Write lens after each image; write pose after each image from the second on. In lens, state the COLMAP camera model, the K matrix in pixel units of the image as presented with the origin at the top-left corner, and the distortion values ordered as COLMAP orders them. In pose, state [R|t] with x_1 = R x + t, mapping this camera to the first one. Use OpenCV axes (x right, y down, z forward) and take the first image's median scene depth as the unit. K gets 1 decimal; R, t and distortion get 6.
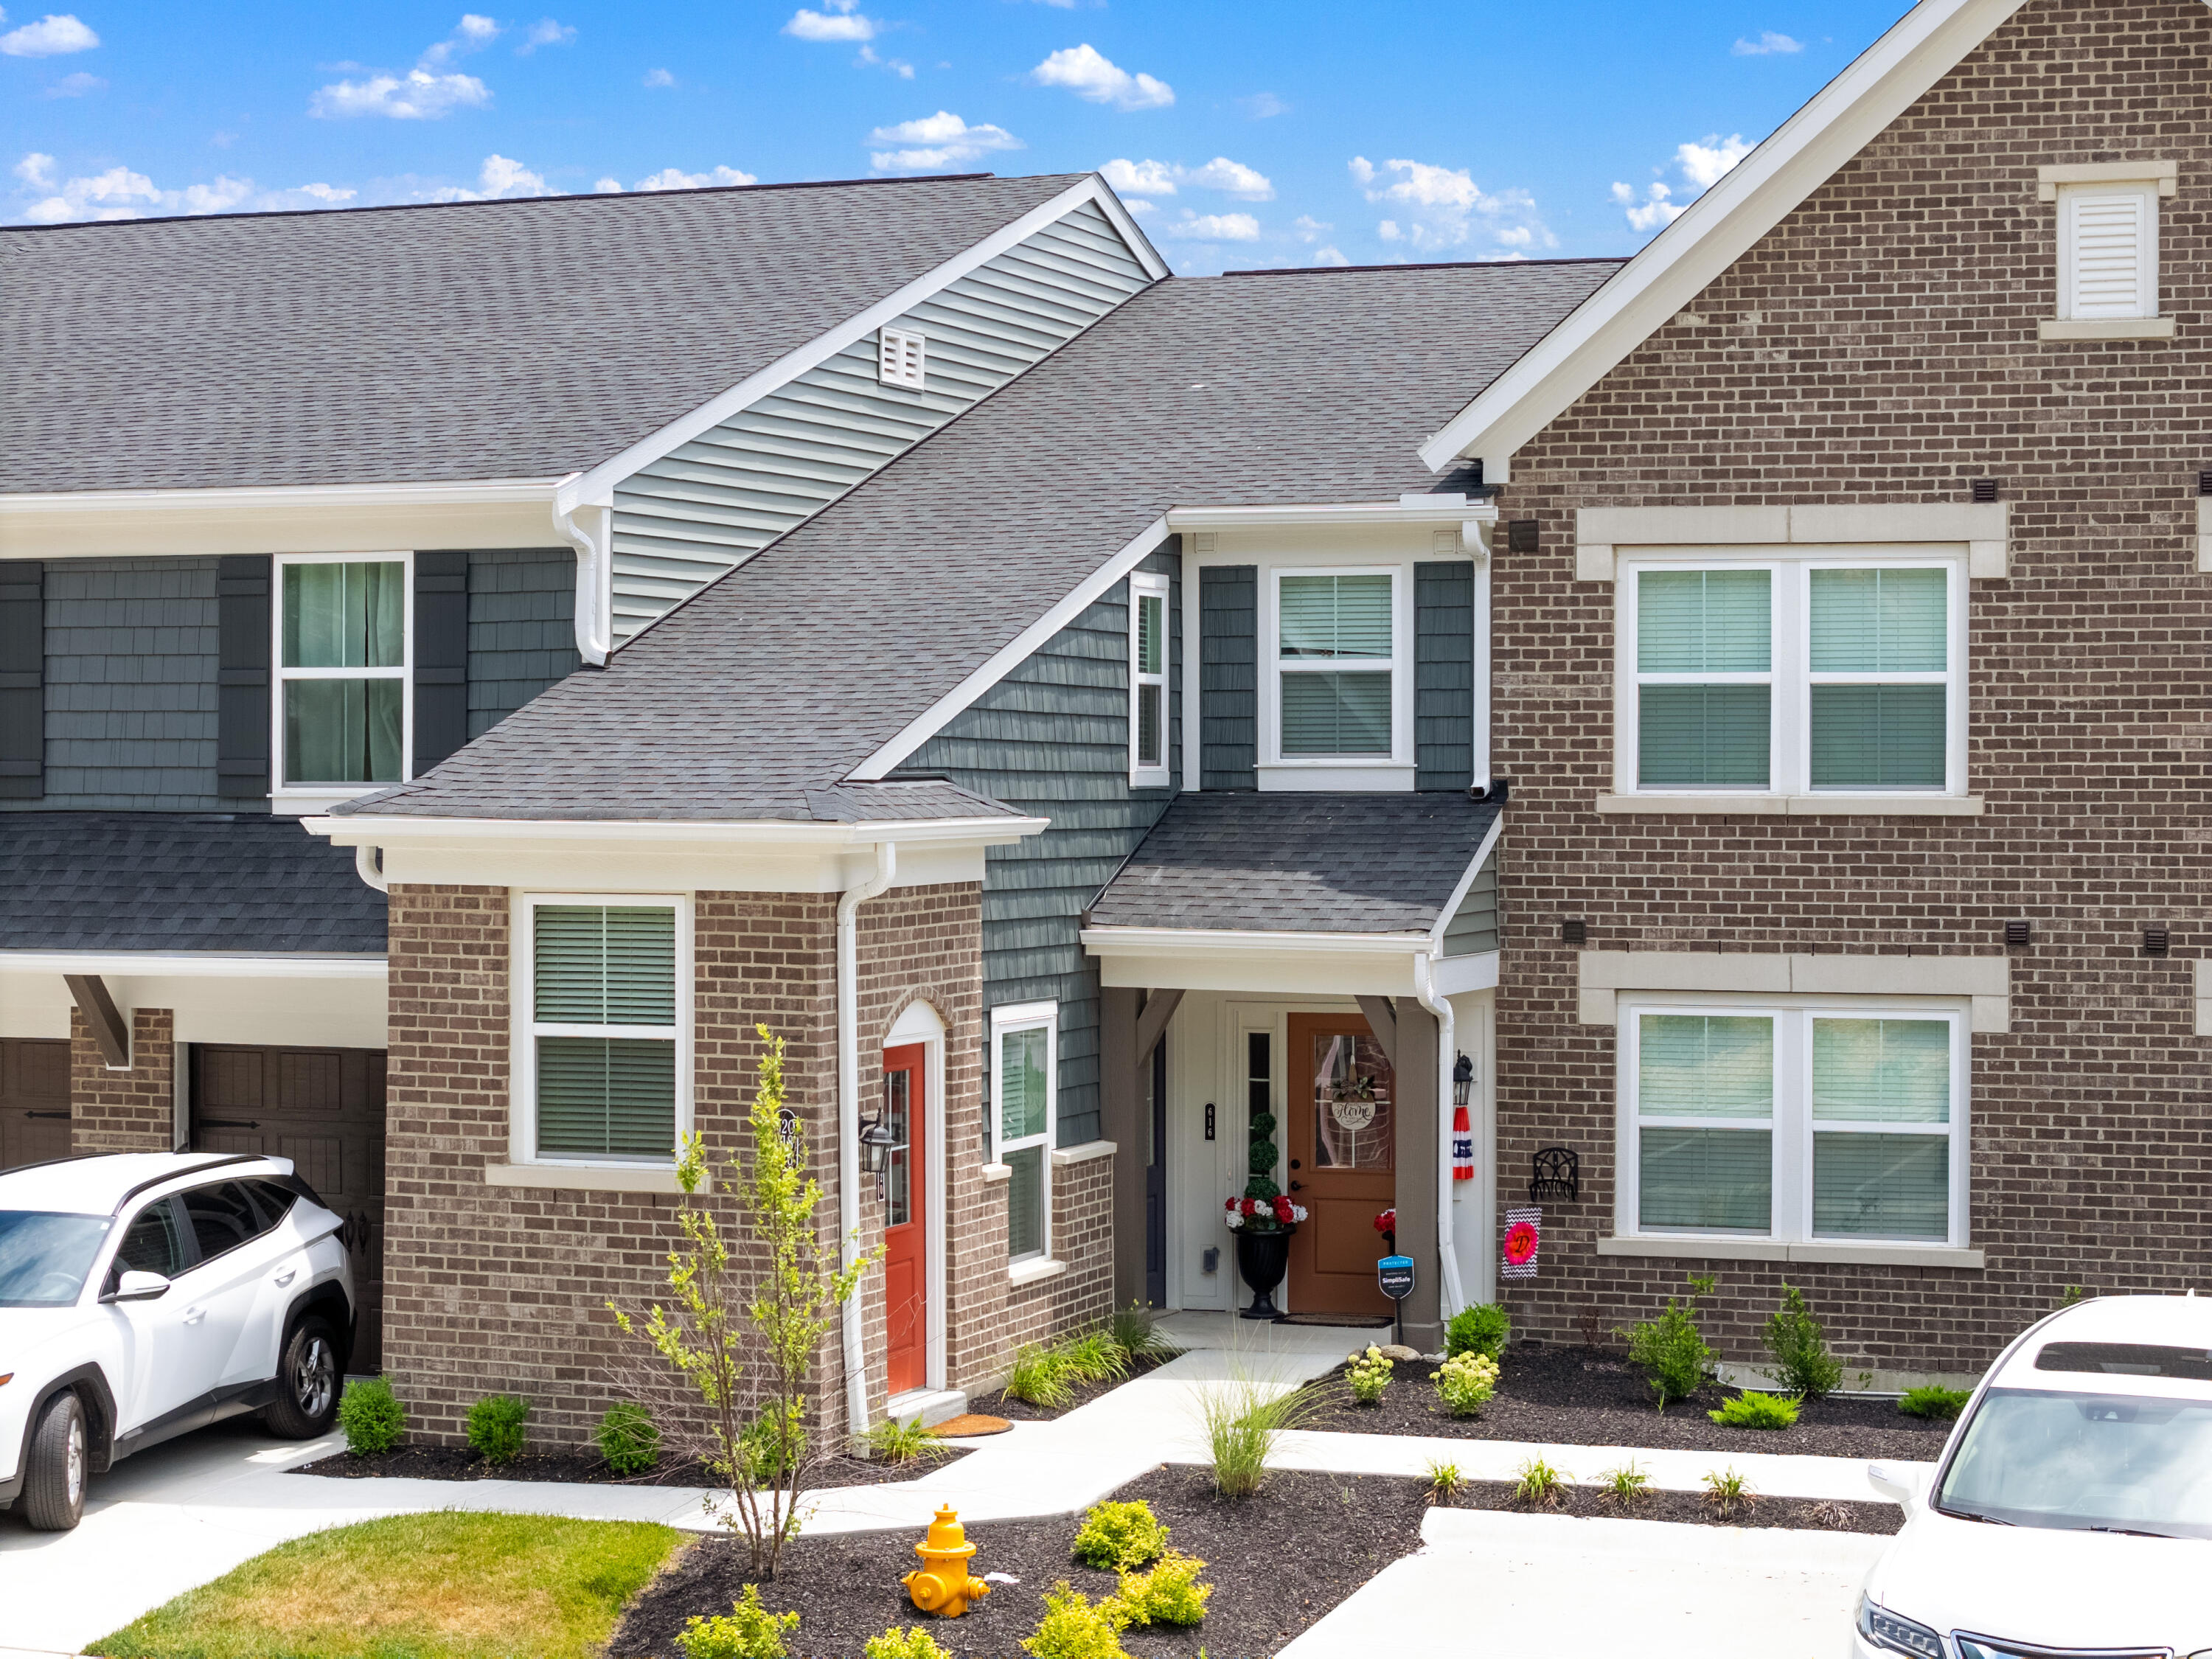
lens RADIAL K [[4516.4, 0, 1106.0], [0, 4516.4, 829.5], [0, 0, 1]] dist [-0.363397, 2.413766]
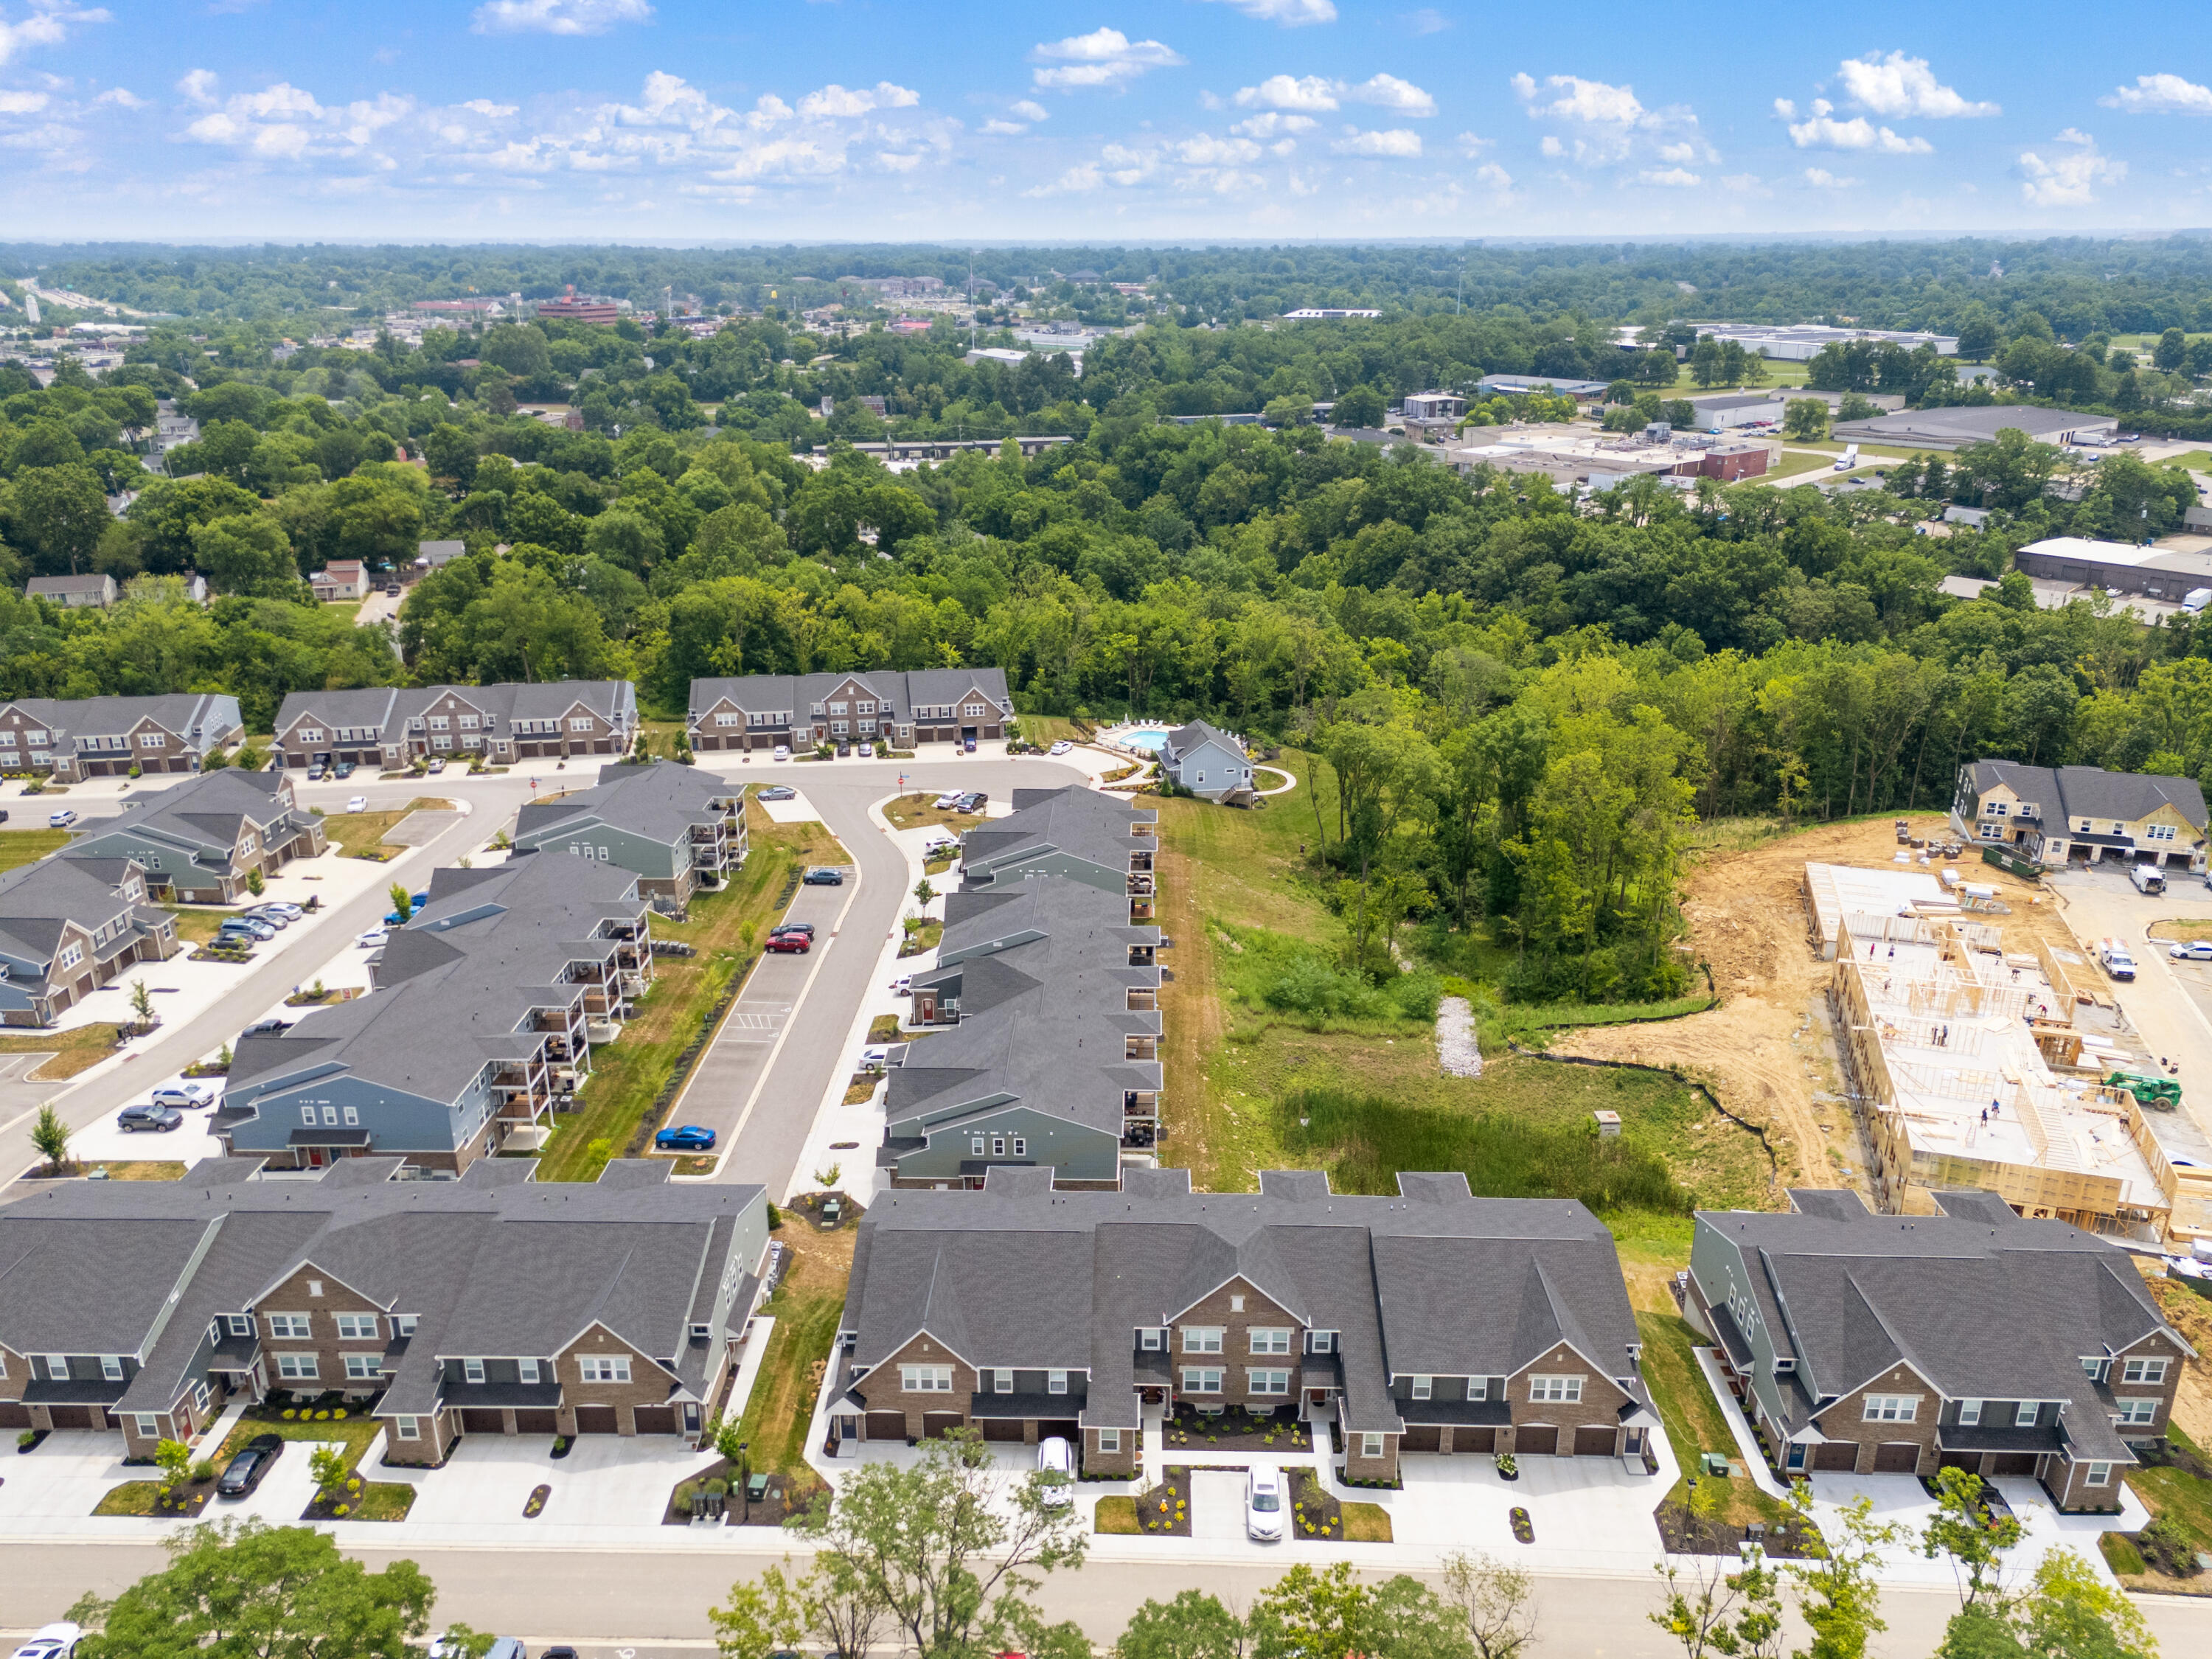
lens RADIAL K [[1616.8, 0, 1130.6], [0, 1616.8, 834.9], [0, 0, 1]] dist [0.045836, -0.006371]
pose [[0.943809, -0.111382, 0.311158, -0.942978], [0.003174, 0.944510, 0.328468, -2.186622], [-0.330477, -0.309023, 0.891790, -1.673232]]
